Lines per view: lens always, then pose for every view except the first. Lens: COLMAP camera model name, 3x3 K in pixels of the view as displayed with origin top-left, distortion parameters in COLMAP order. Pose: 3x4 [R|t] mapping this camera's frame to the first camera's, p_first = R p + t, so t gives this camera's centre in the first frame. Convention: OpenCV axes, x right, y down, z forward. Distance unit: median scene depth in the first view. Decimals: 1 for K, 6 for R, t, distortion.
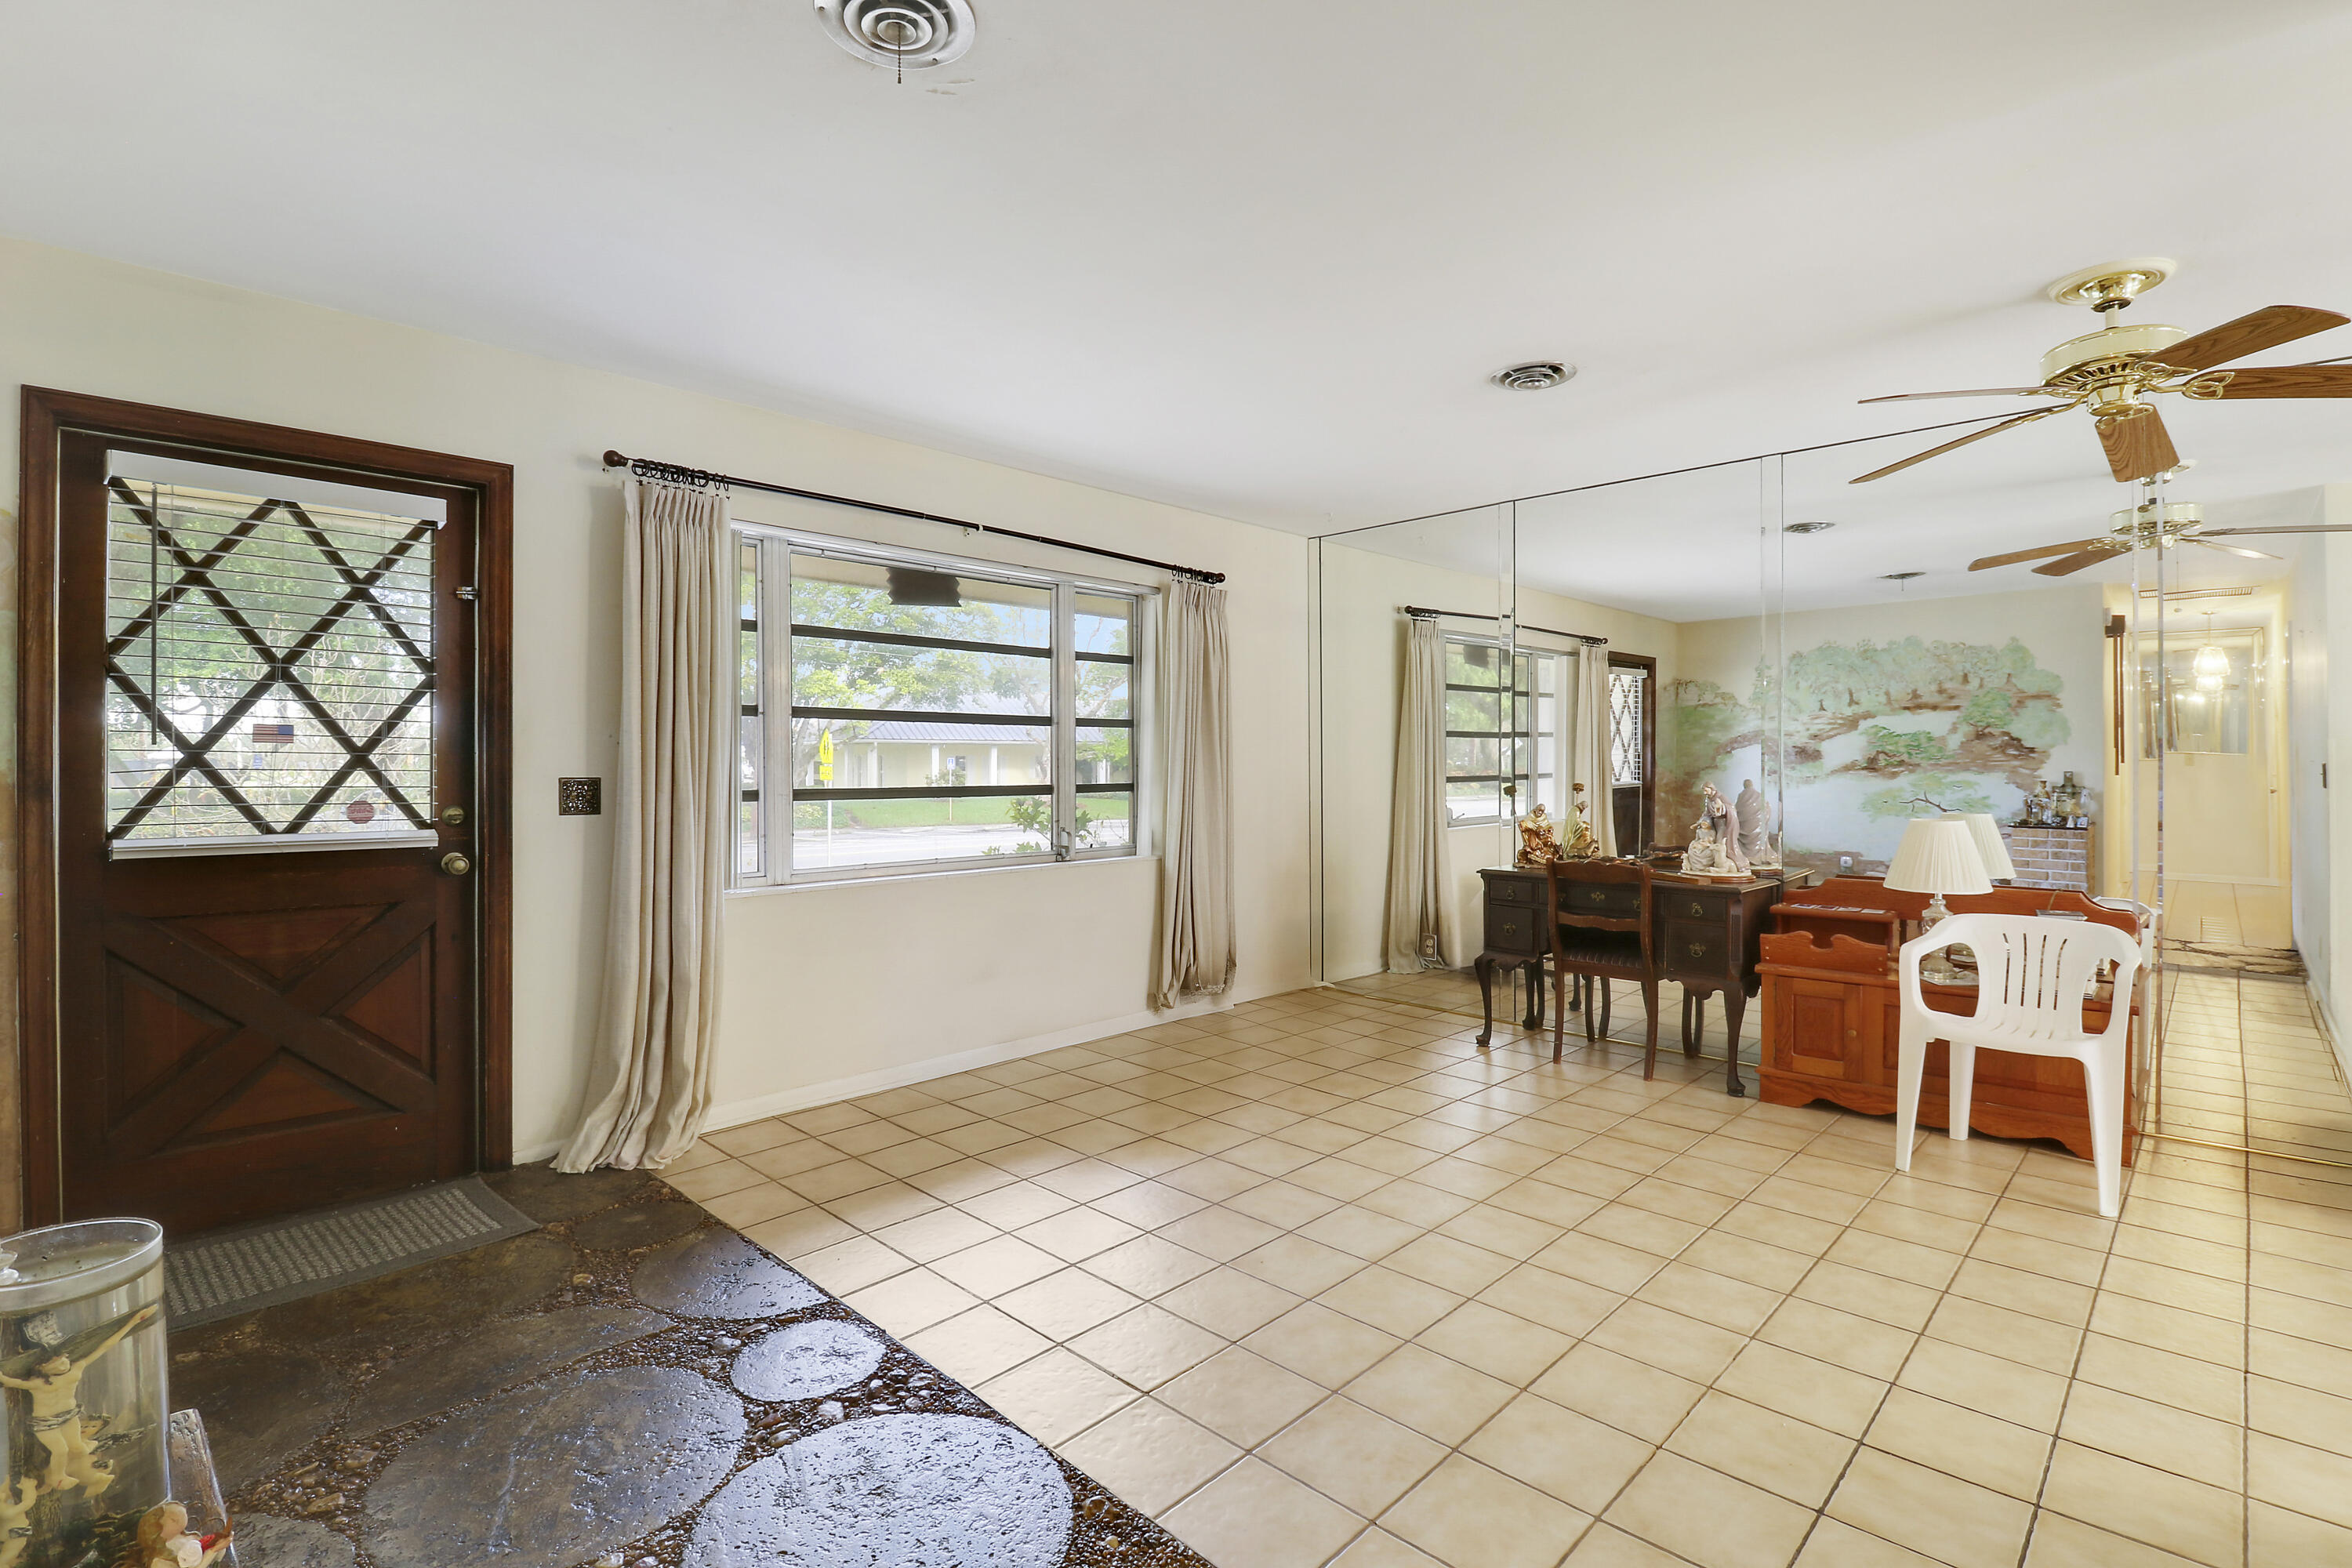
lens RADIAL K [[1099.3, 0, 1250.1], [0, 1099.3, 772.6], [0, 0, 1]] dist [-0.001067, -0.000212]
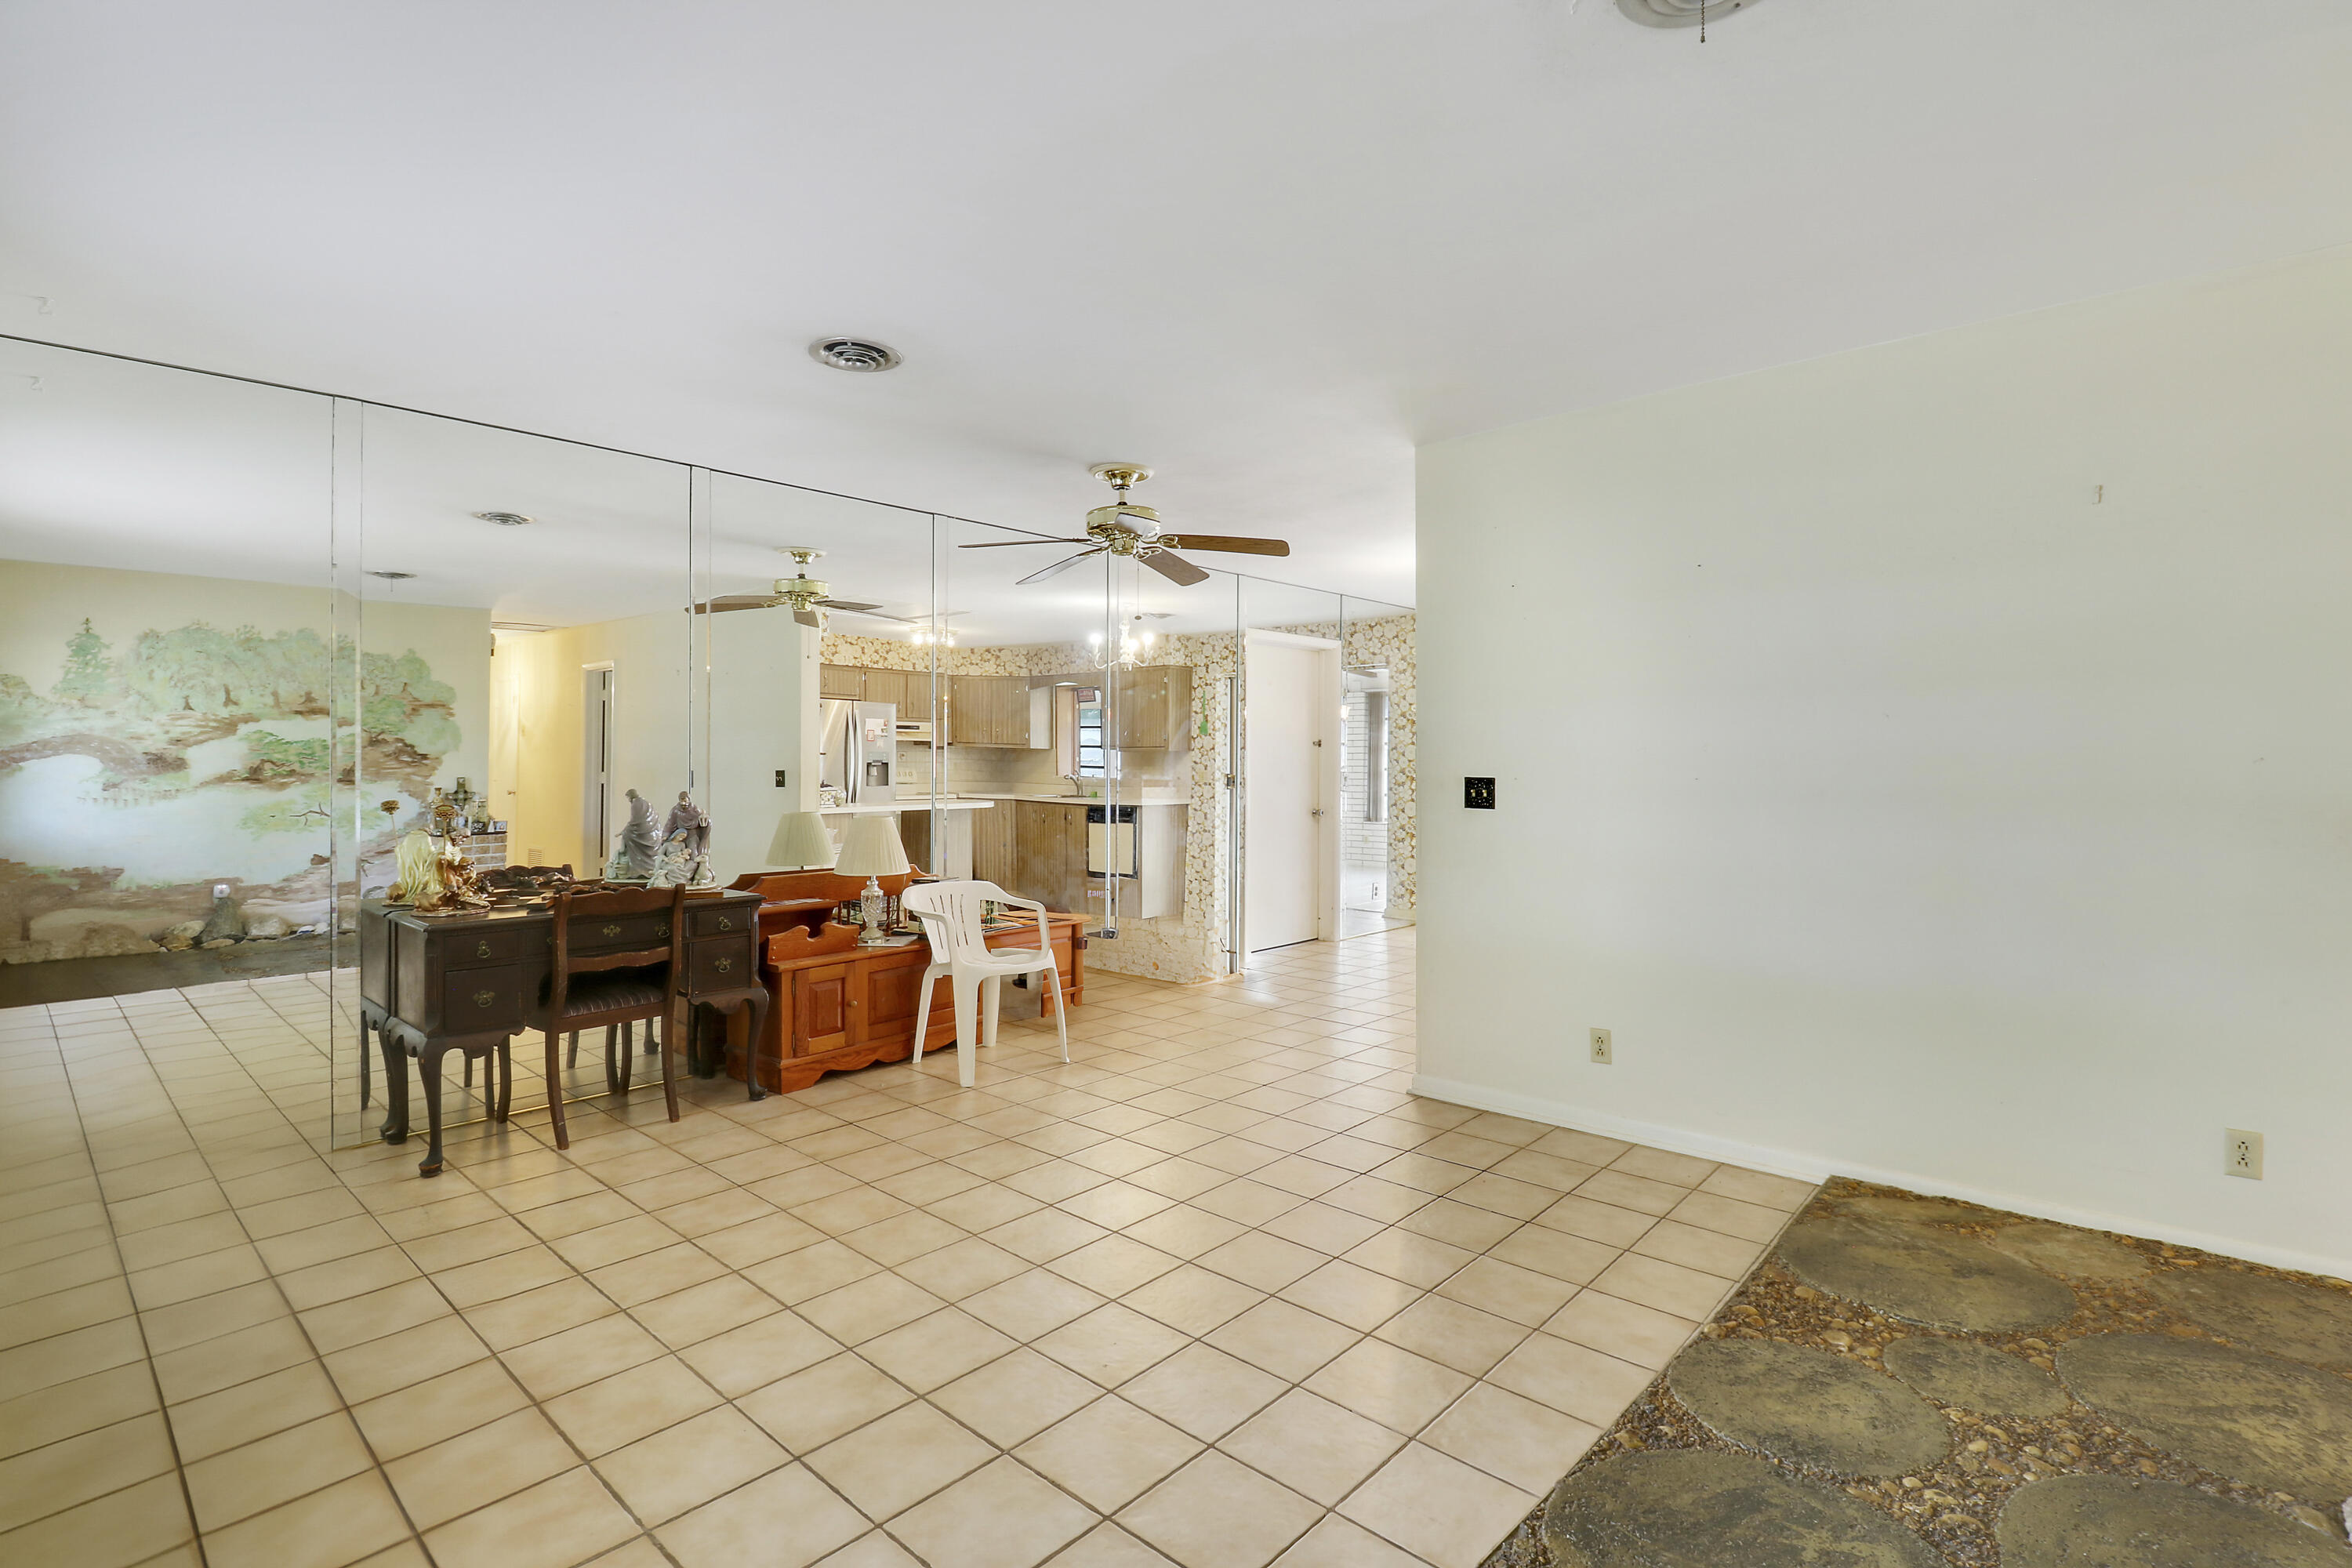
lens RADIAL K [[1063.7, 0, 1130.7], [0, 1063.7, 770.6], [0, 0, 1]] dist [-0.019779, 0.000035]
pose [[0.047929, -0.007335, 0.998824, -0.426435], [0.016856, 0.999837, 0.006534, -0.008129], [-0.998709, 0.016523, 0.048045, 0.502172]]
